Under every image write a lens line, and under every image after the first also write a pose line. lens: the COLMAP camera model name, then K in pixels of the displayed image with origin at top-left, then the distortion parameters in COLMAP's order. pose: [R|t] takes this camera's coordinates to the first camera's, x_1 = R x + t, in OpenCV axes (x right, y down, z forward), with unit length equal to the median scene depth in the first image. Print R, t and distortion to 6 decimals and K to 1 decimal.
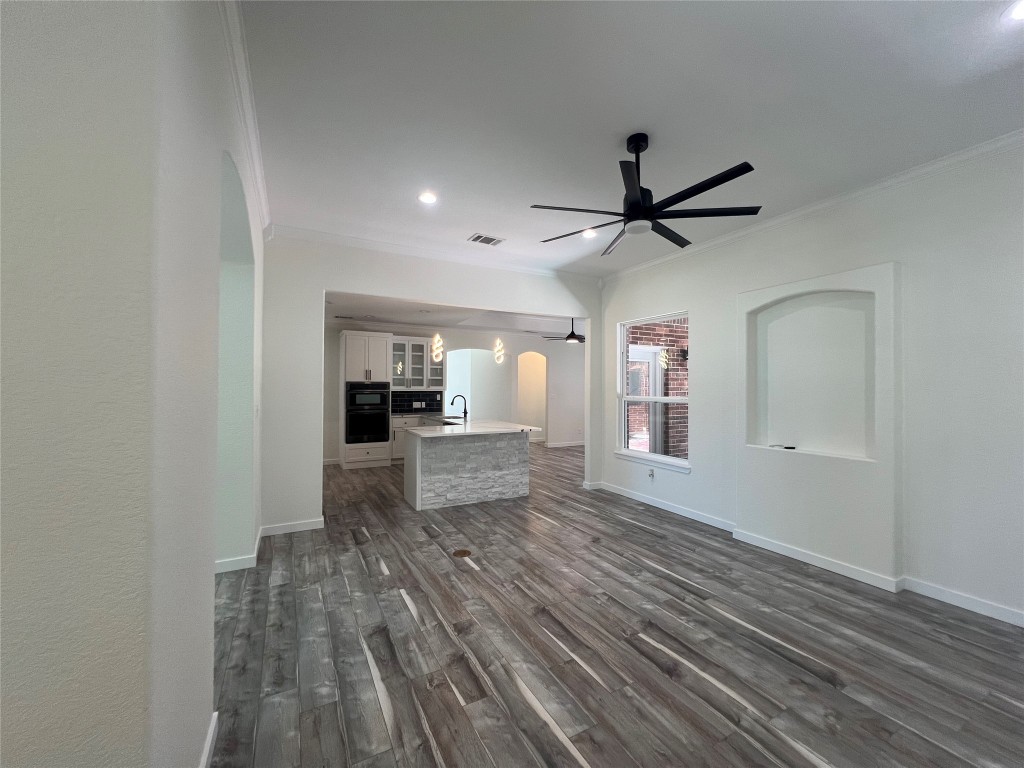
lens RADIAL K [[411.5, 0, 506.2], [0, 411.5, 381.8], [0, 0, 1]] dist [-0.001203, 0.000486]
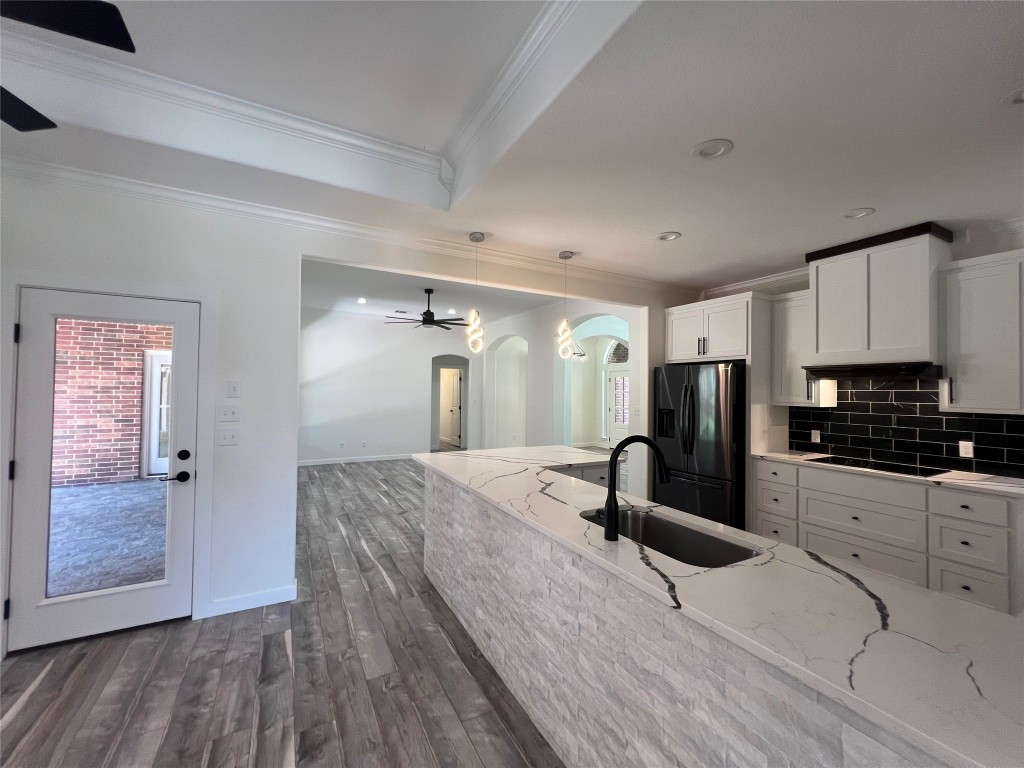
lens RADIAL K [[411.5, 0, 511.4], [0, 411.5, 382.1], [0, 0, 1]] dist [-0.001203, 0.000486]
pose [[-0.999800, -0.010542, -0.017004, -0.092430], [-0.010096, 0.999607, -0.026143, 0.017102], [0.017273, -0.025966, -0.999514, 2.430887]]
